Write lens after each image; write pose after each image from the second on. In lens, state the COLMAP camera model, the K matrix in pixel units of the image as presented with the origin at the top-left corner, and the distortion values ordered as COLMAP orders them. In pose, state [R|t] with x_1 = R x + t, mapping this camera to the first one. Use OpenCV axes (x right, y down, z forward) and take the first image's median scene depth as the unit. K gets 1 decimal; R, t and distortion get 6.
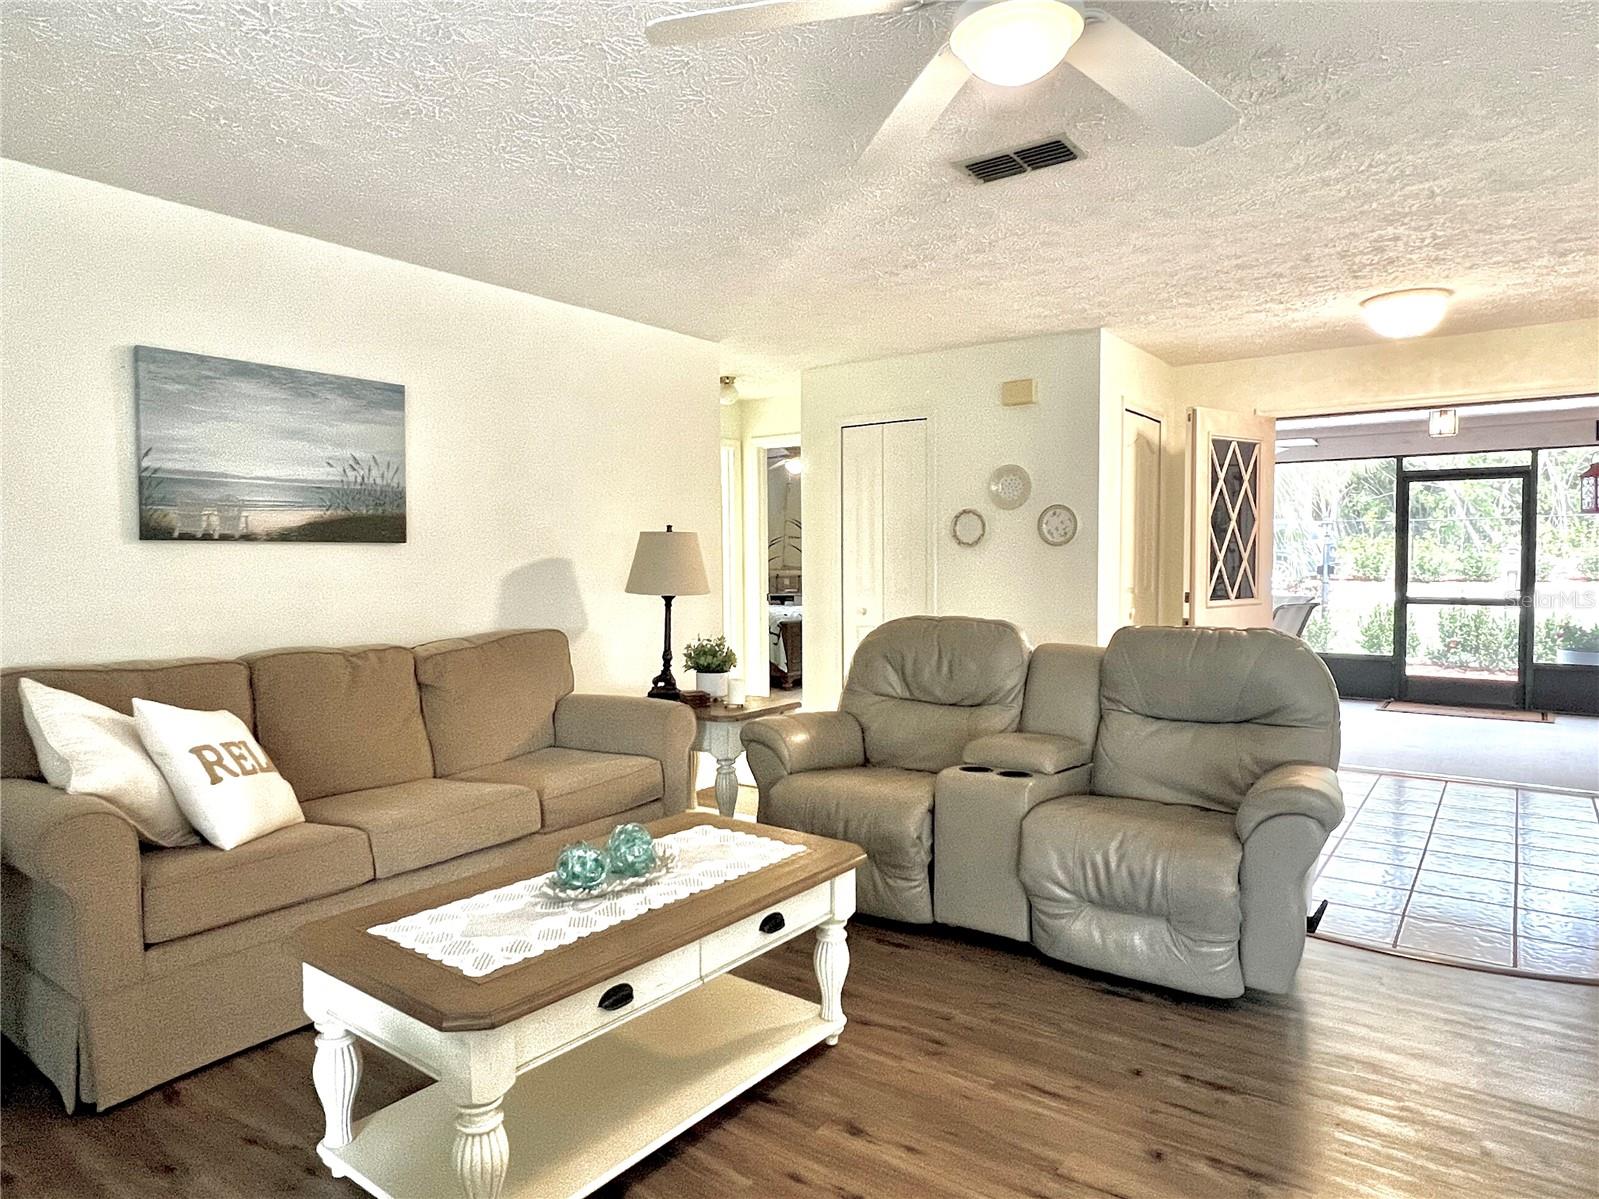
lens RADIAL K [[971.8, 0, 799.4], [0, 971.8, 599.3], [0, 0, 1]] dist [-0.011123, -0.000394]
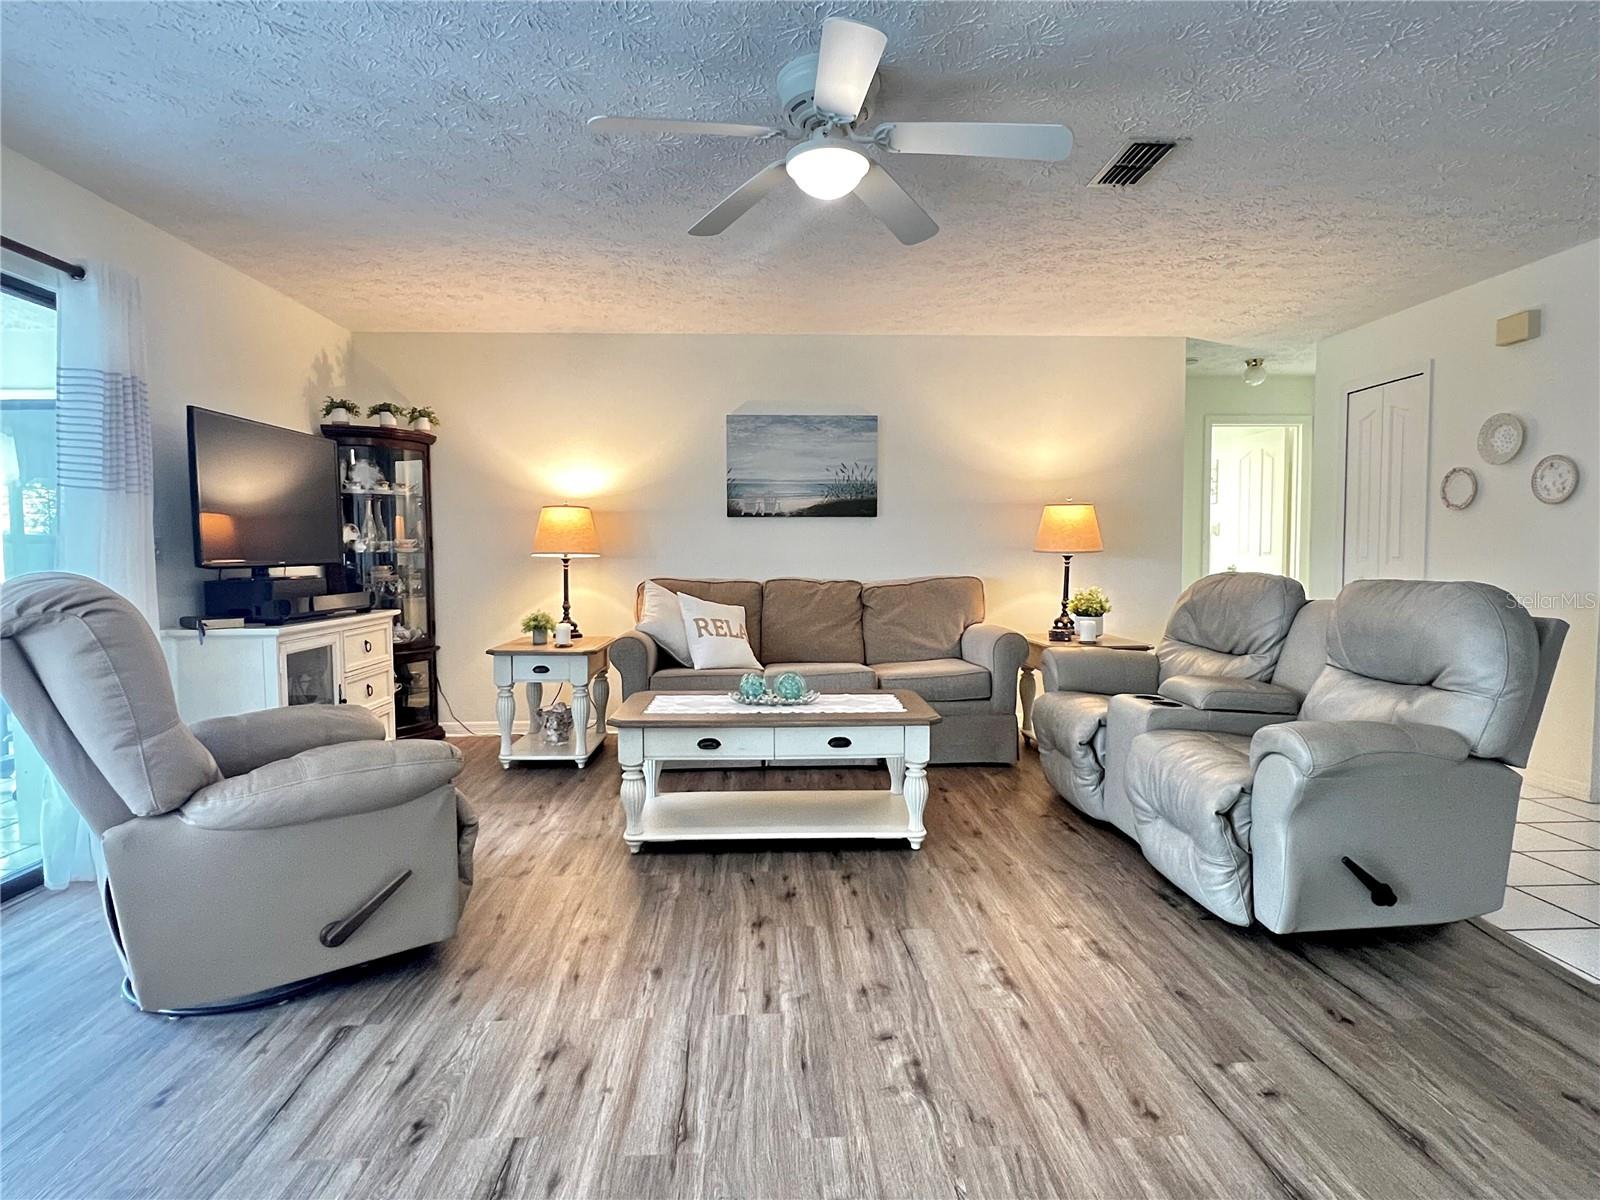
lens RADIAL K [[841.5, 0, 800.3], [0, 841.5, 596.7], [0, 0, 1]] dist [0.000341, -0.000921]
pose [[0.637144, 0.043956, -0.769491, 0.662384], [-0.031949, 0.999021, 0.030614, 0.038502], [0.770083, 0.005079, 0.637924, 0.050223]]
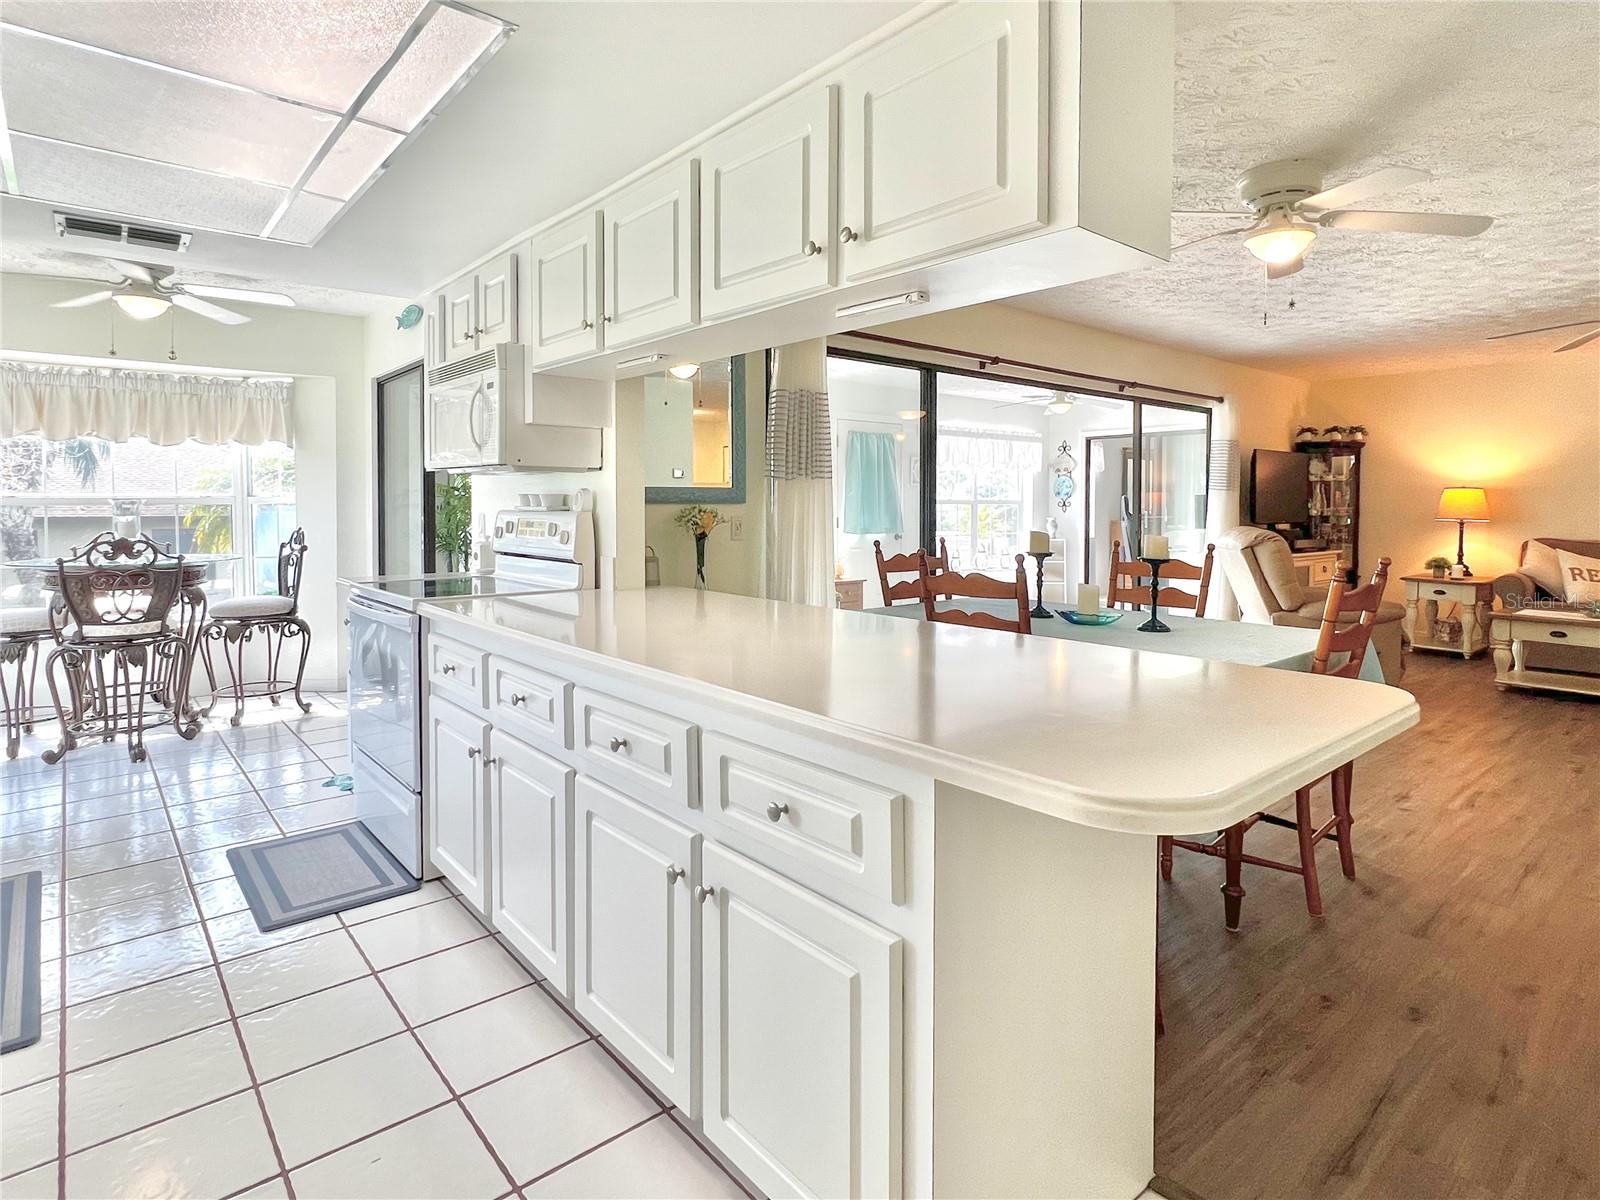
lens RADIAL K [[865.5, 0, 794.2], [0, 865.5, 527.4], [0, 0, 1]] dist [0.002973, 0.000473]
pose [[-0.231700, 0.035215, -0.972150, 1.866474], [-0.045053, 0.997884, 0.046885, 0.015565], [0.971743, 0.054662, -0.229624, -0.498854]]
